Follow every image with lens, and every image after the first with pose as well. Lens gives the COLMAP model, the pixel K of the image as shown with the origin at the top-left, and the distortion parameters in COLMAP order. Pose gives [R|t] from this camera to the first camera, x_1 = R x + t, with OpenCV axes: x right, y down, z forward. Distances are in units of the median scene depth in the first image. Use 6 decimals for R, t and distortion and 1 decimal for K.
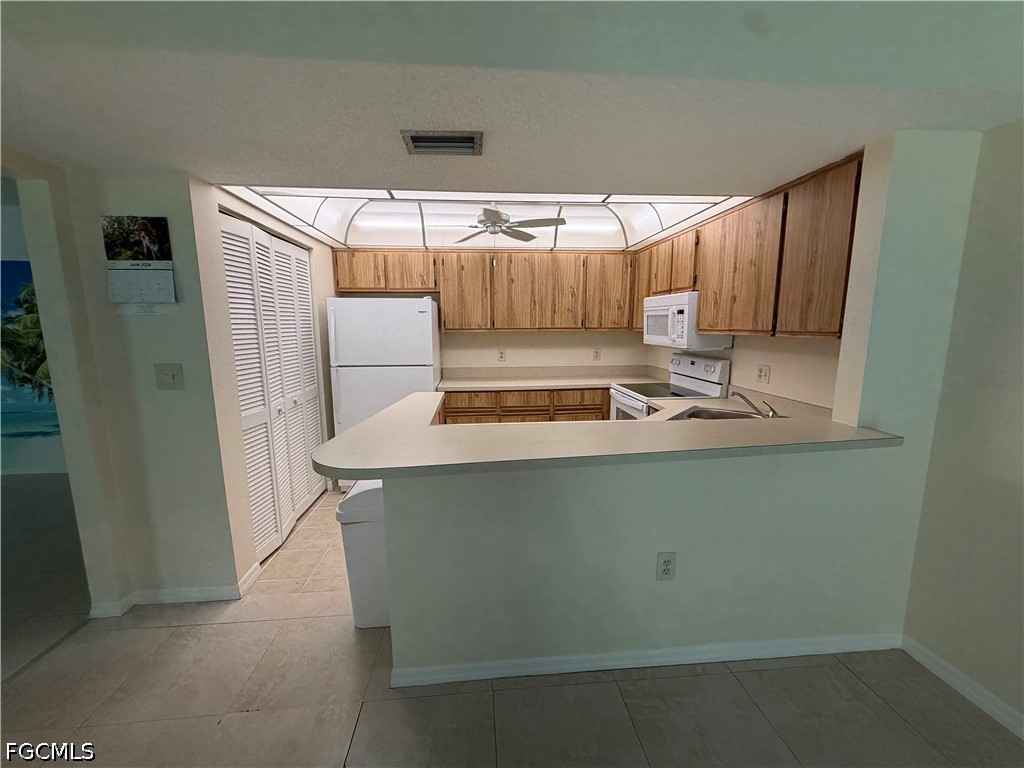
lens RADIAL K [[407.8, 0, 511.1], [0, 407.8, 386.2], [0, 0, 1]] dist [-0.000087, 0.000203]
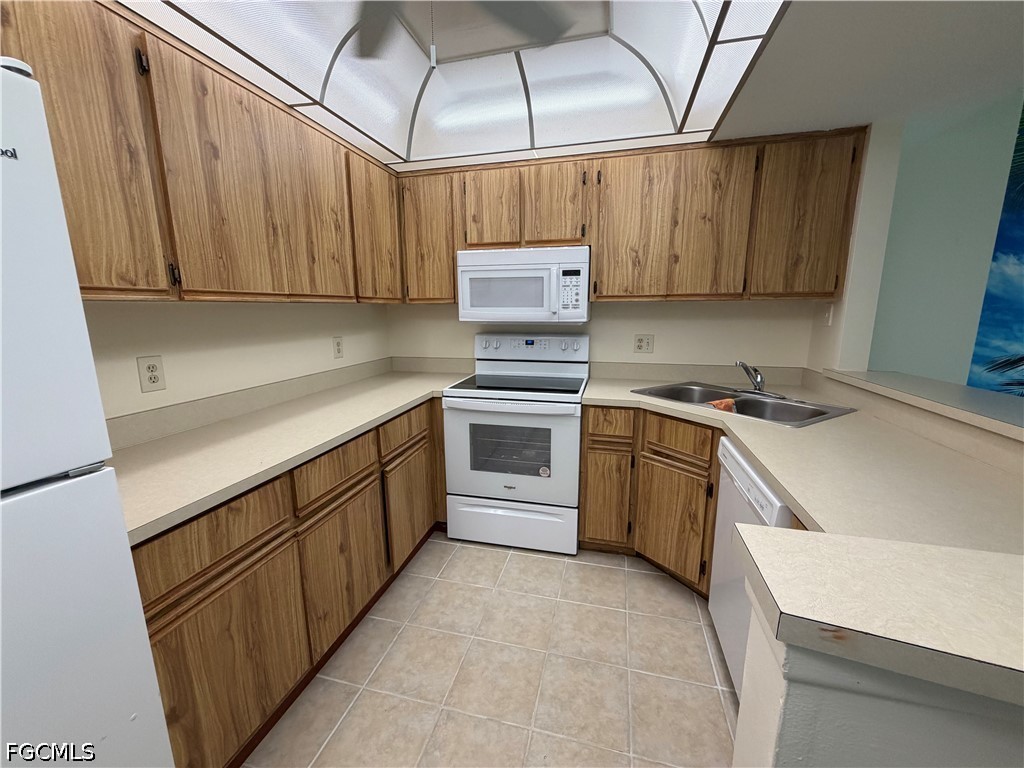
lens RADIAL K [[407.8, 0, 511.1], [0, 407.8, 386.2], [0, 0, 1]] dist [-0.000087, 0.000203]
pose [[0.335900, -0.176268, 0.925257, -0.288091], [0.149495, 0.979858, 0.132398, -0.079007], [-0.929958, 0.093849, 0.355485, 0.716364]]
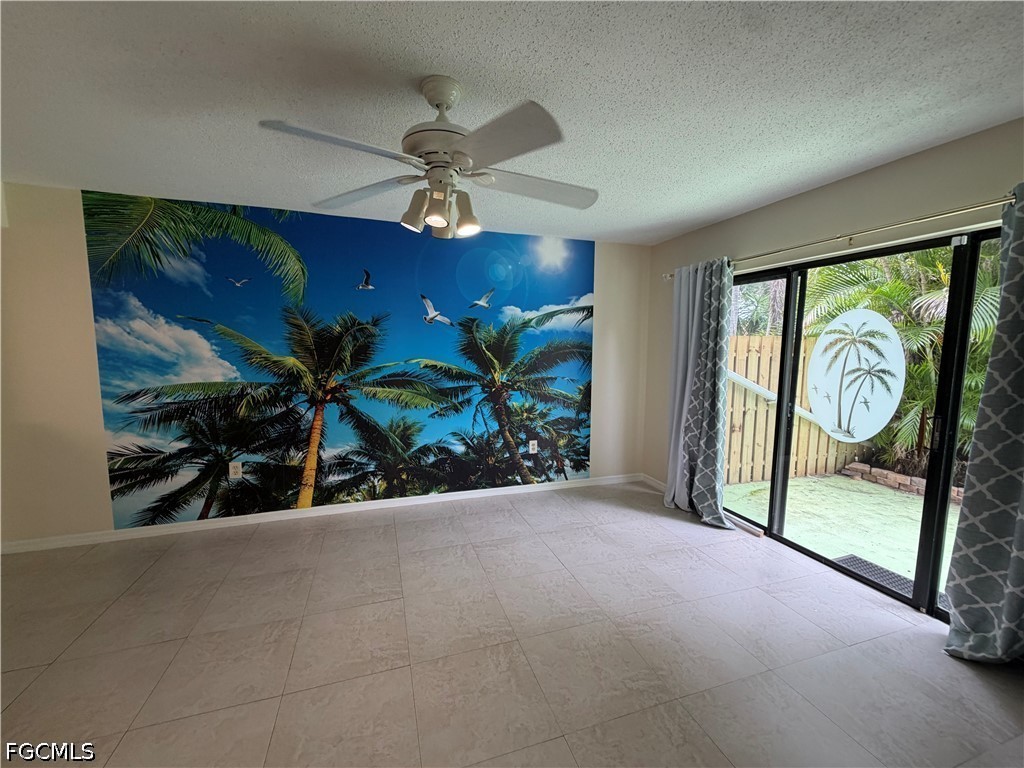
lens RADIAL K [[407.8, 0, 511.1], [0, 407.8, 386.2], [0, 0, 1]] dist [-0.000087, 0.000203]
pose [[-0.227331, -0.097075, 0.968967, -0.438432], [0.142469, 0.980998, 0.131705, 0.055368], [-0.963340, 0.167988, -0.209181, -0.308282]]
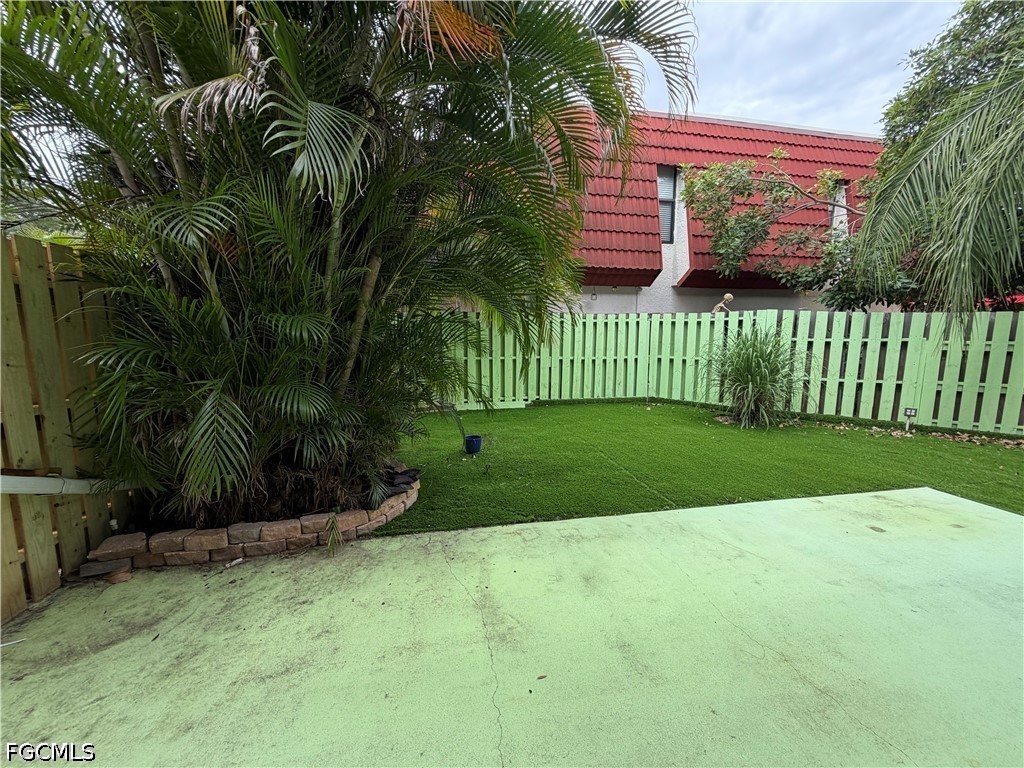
lens RADIAL K [[407.8, 0, 511.1], [0, 407.8, 386.2], [0, 0, 1]] dist [-0.000087, 0.000203]
pose [[-0.994716, 0.015406, -0.101502, 0.121285], [-0.014057, 0.958925, 0.283311, 0.281124], [0.101697, 0.283241, -0.953641, -1.166557]]
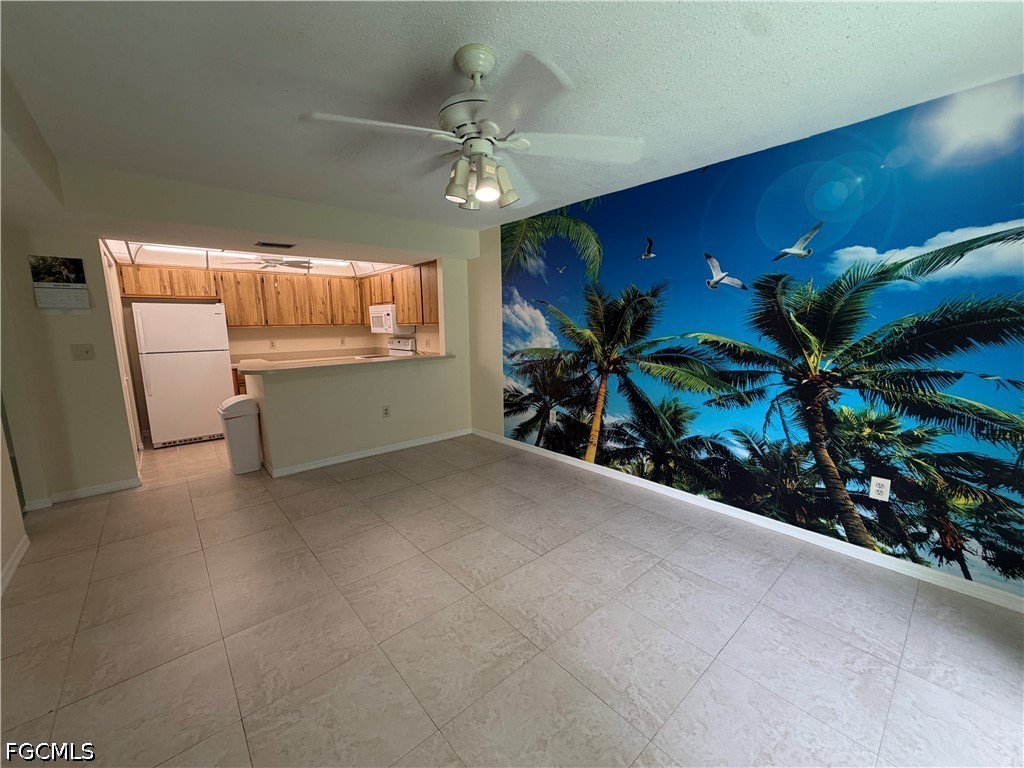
lens RADIAL K [[406.5, 0, 511.2], [0, 406.5, 386.7], [0, 0, 1]] dist [-0.000368, -0.000022]
pose [[0.809707, -0.098492, 0.578510, -0.219966], [0.099898, 0.994560, 0.029502, 0.134246], [-0.578269, 0.033904, 0.815142, -0.754366]]
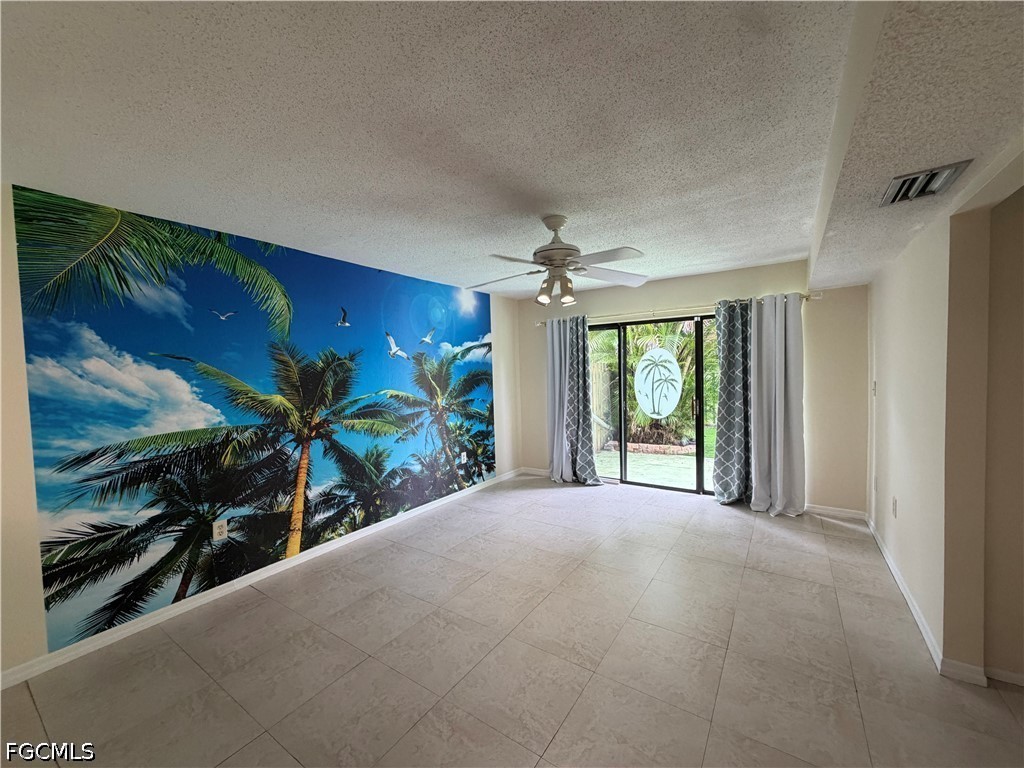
lens RADIAL K [[406.5, 0, 511.2], [0, 406.5, 386.7], [0, 0, 1]] dist [-0.000368, -0.000022]
pose [[-0.770971, 0.000254, 0.636870, -0.365994], [0.129010, 0.979330, 0.155784, -0.043451], [-0.623667, 0.202267, -0.755068, 0.285026]]
